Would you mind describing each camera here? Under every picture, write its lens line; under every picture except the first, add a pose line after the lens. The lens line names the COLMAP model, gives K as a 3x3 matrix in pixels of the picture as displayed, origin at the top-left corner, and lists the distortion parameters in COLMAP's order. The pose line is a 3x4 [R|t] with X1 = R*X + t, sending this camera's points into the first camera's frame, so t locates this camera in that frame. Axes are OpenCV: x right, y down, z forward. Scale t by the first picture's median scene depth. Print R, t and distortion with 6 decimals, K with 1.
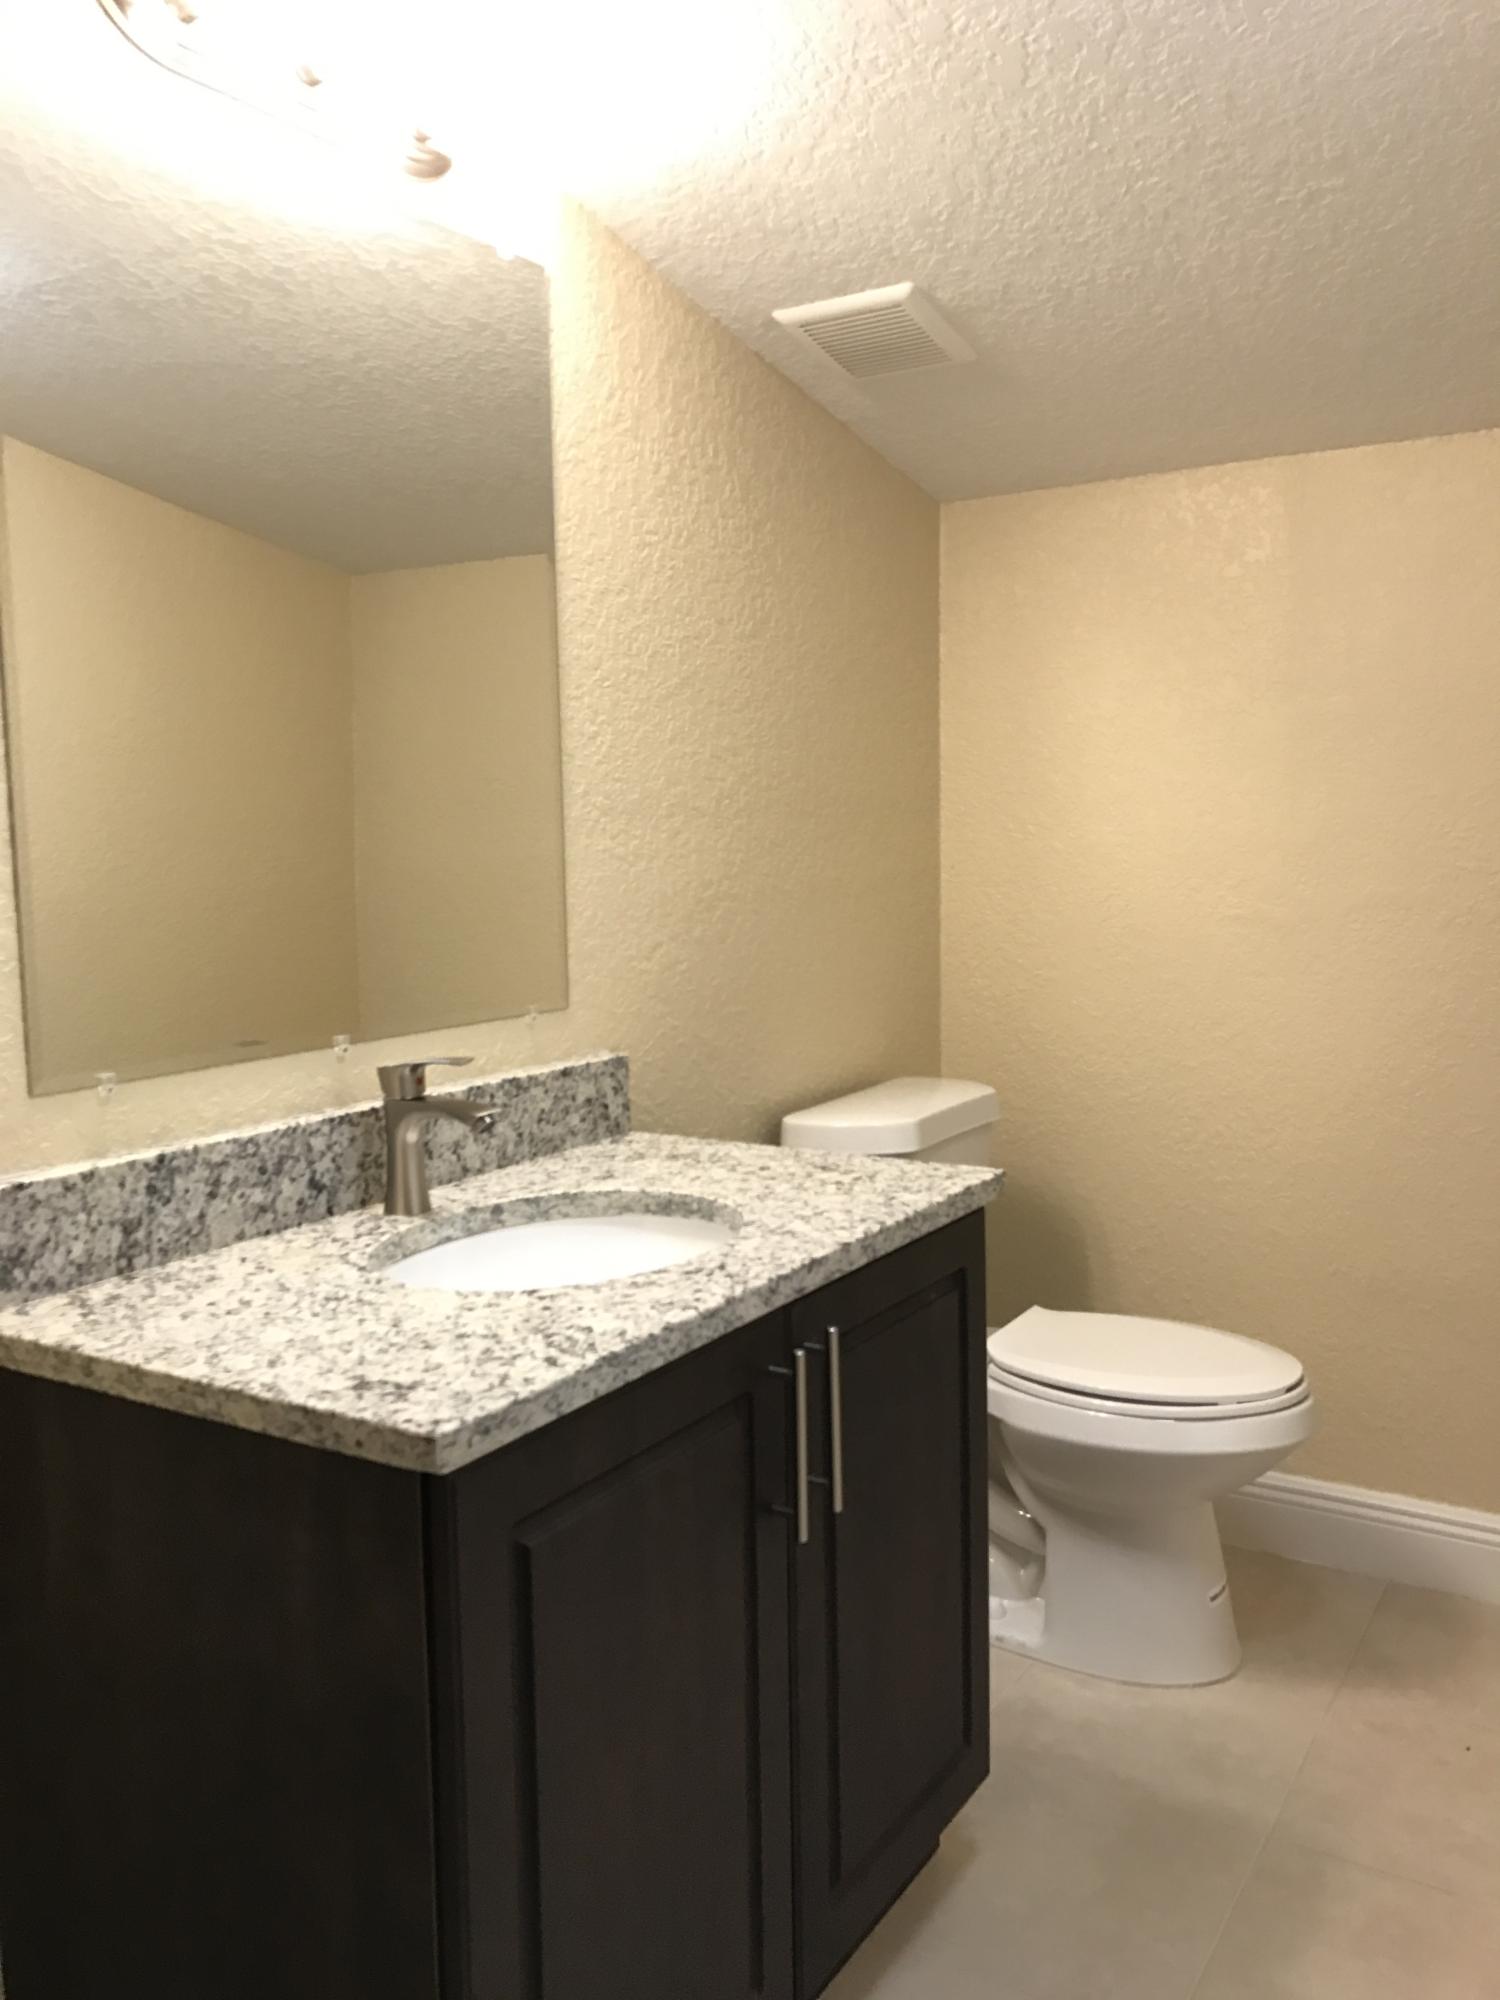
lens RADIAL K [[1628.3, 0, 760.6], [0, 1628.3, 1006.5], [0, 0, 1]] dist [0.039060, -0.003253]
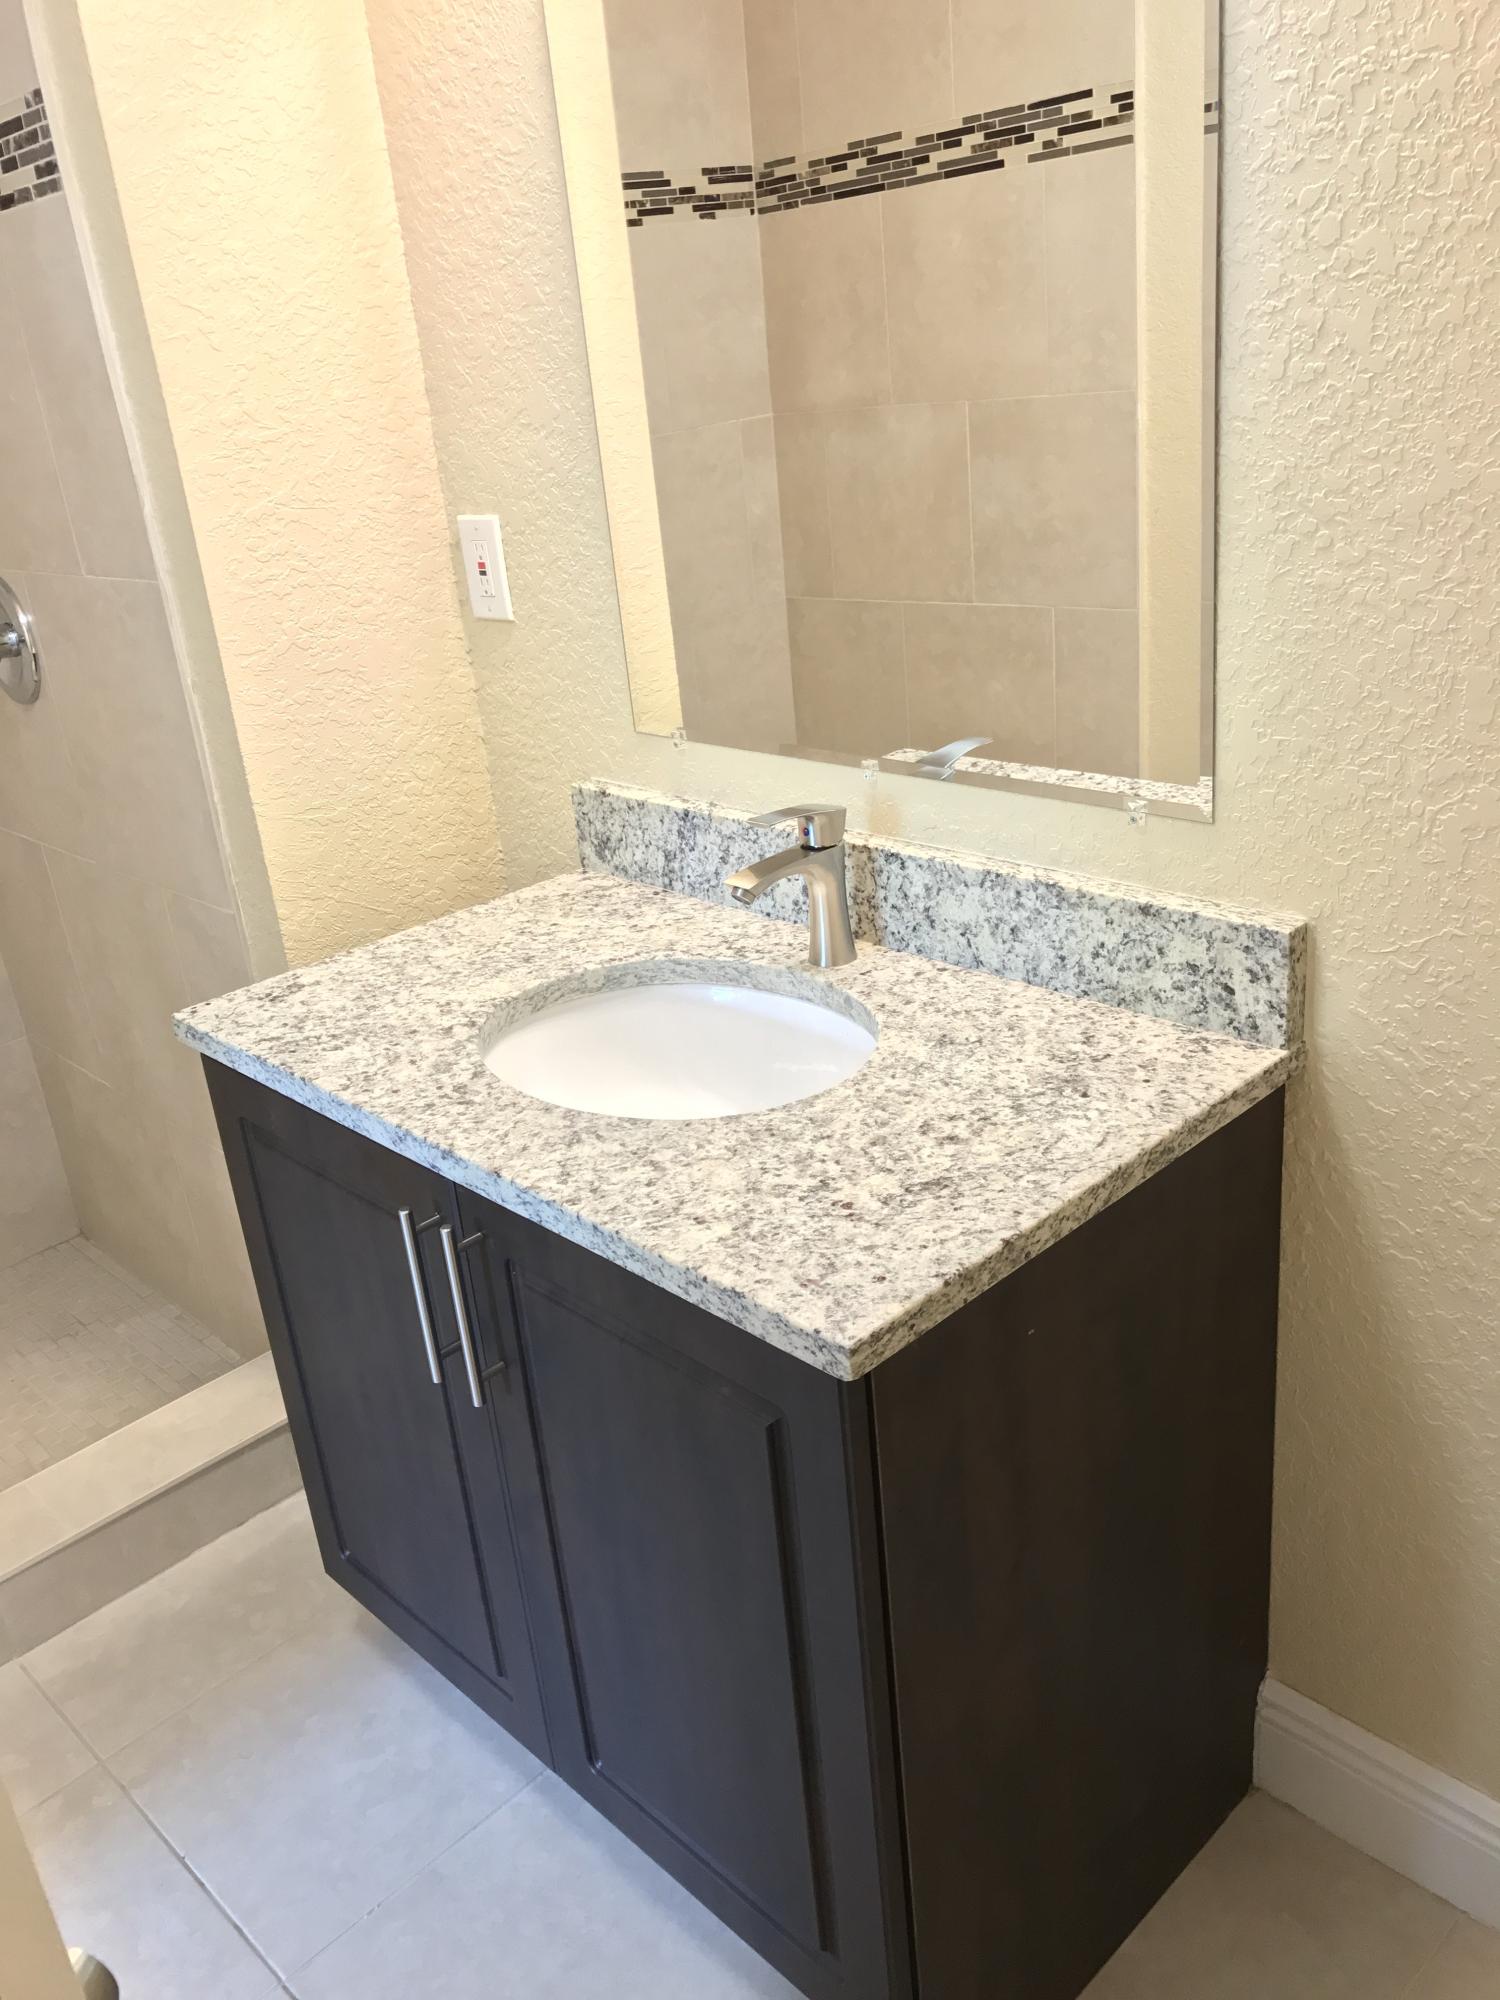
lens RADIAL K [[1628.3, 0, 758.2], [0, 1628.3, 985.1], [0, 0, 1]] dist [0.039060, -0.003253]
pose [[-0.232104, 0.402151, -0.885665, 0.710374], [-0.013356, 0.909127, 0.416305, -0.282671], [0.972599, 0.108455, -0.205641, 1.291797]]
